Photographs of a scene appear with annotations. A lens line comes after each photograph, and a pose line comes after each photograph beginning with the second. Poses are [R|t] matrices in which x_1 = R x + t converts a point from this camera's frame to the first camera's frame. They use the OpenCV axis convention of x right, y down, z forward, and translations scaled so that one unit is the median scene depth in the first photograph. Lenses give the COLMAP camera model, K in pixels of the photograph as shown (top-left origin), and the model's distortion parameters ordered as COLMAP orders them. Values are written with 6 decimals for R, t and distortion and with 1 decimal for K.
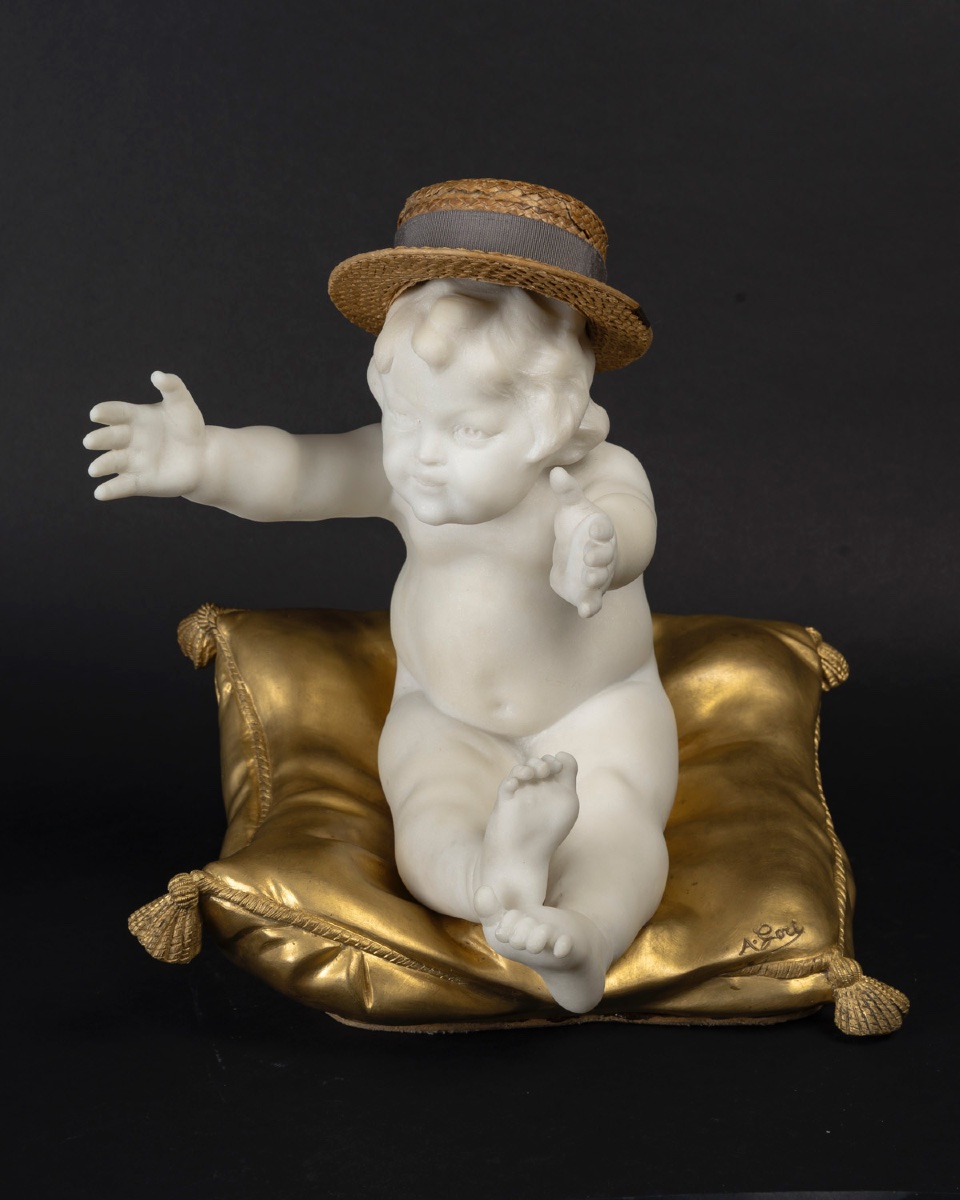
lens RADIAL K [[2606.2, 0, 482.8], [0, 2606.2, 591.7], [0, 0, 1]] dist [-0.080823, 0.000000]
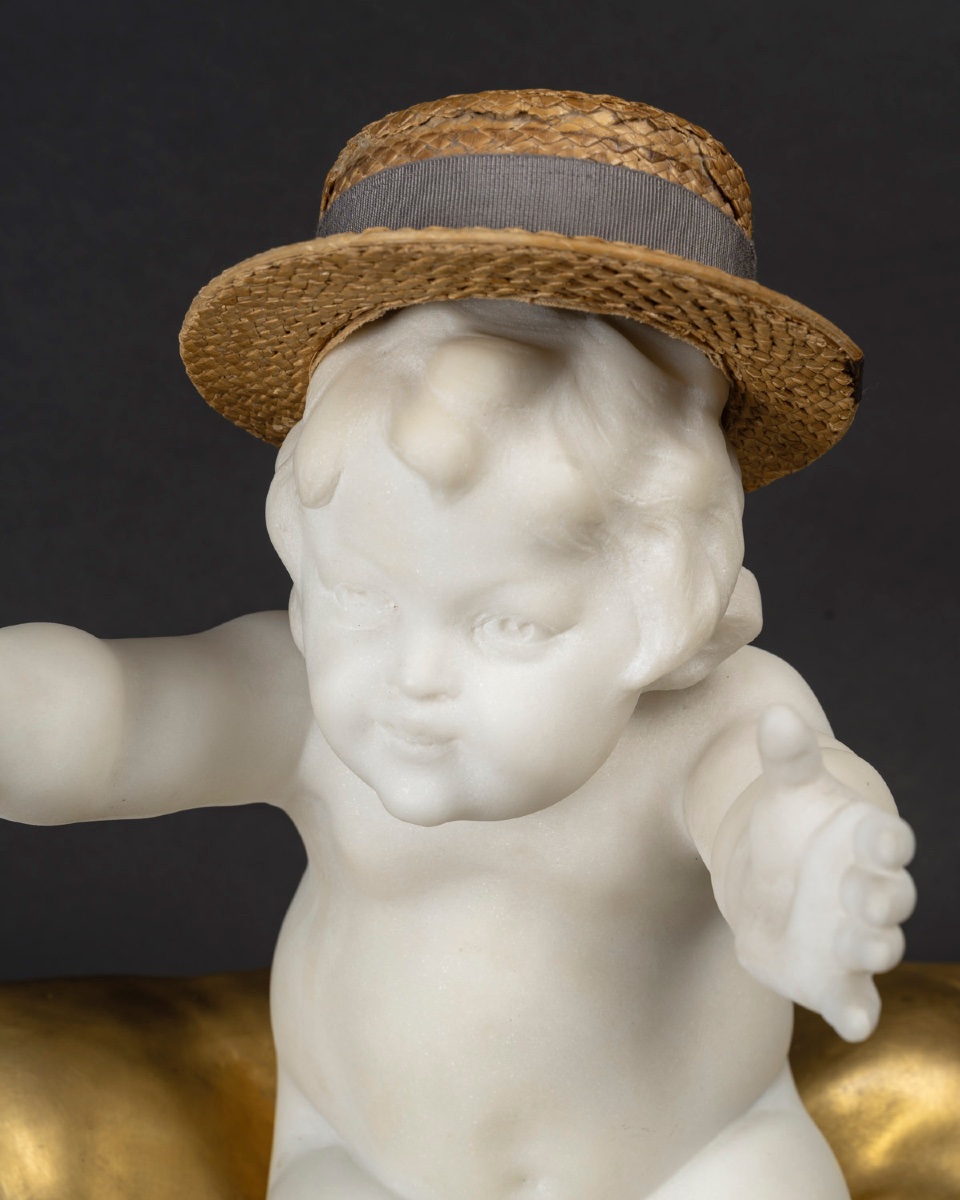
lens RADIAL K [[3262.2, 0, 499.3], [0, 3262.2, 619.6], [0, 0, 1]] dist [0.024857, 0.000000]
pose [[0.989095, -0.021188, 0.145747, -0.092152], [0.029681, 0.997970, -0.056348, -0.029470], [-0.144258, 0.060060, 0.987716, 0.417514]]
